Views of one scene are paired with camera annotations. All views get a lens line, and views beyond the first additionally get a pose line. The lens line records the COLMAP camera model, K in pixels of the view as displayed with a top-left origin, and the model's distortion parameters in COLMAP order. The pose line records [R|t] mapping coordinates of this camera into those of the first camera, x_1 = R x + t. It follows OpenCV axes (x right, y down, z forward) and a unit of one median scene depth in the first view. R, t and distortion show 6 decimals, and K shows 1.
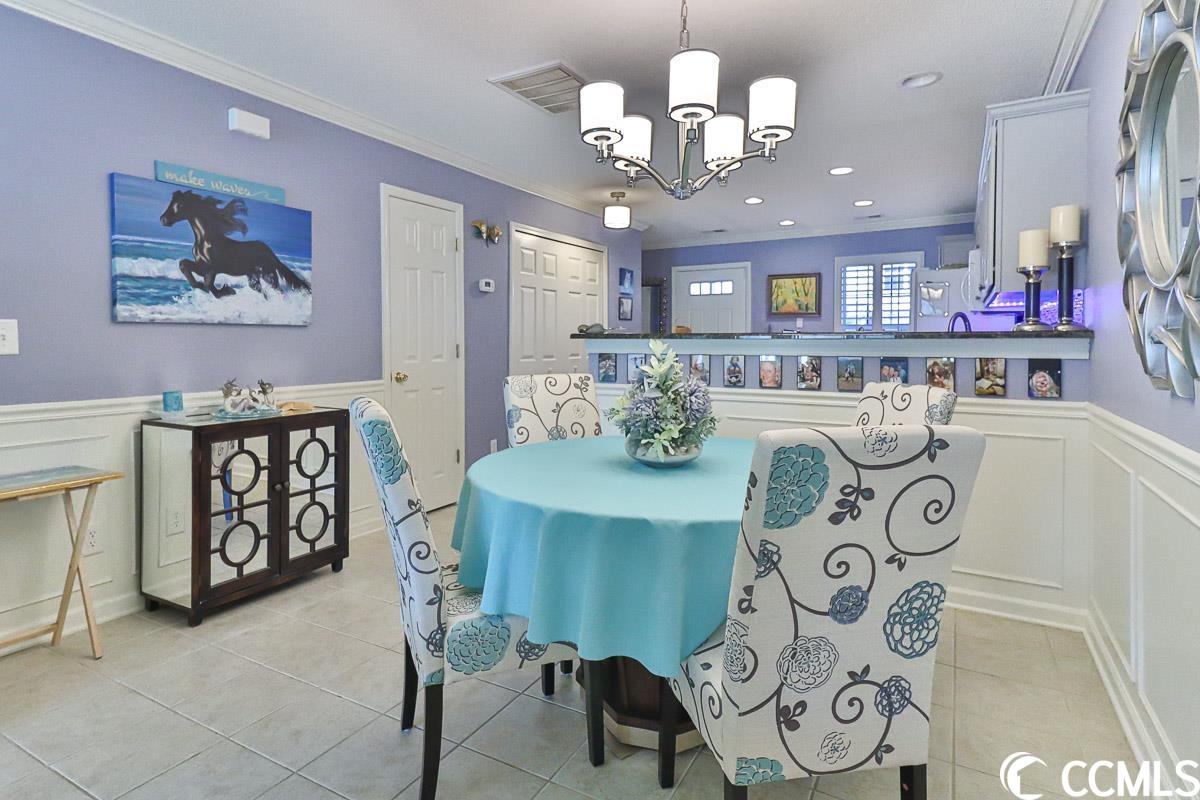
lens RADIAL K [[640.1, 0, 546.8], [0, 640.1, 350.0], [0, 0, 1]] dist [0.027118, -0.001029]
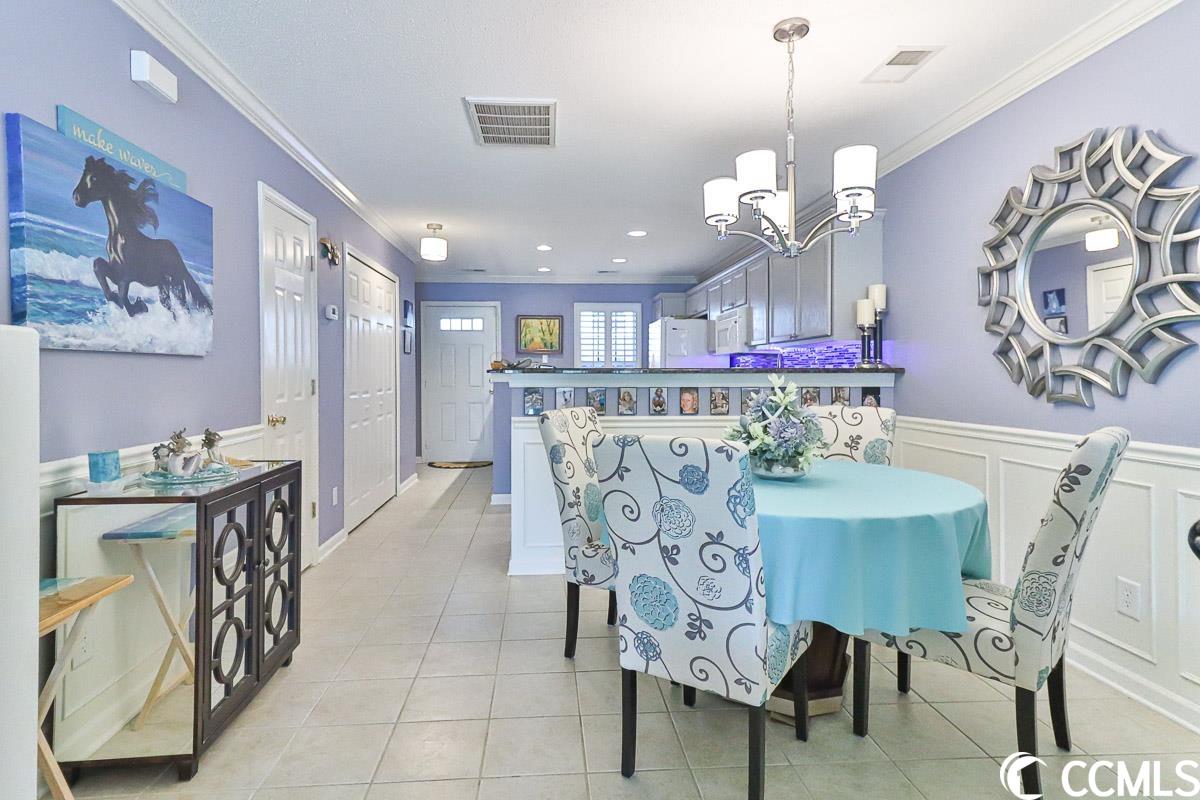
lens RADIAL K [[640.1, 0, 580.4], [0, 640.1, 379.1], [0, 0, 1]] dist [0.027118, -0.001029]
pose [[0.821993, -0.006046, 0.569466, -0.508392], [0.010961, 0.999926, -0.005206, -0.002899], [-0.569392, 0.010522, 0.821998, 0.138064]]
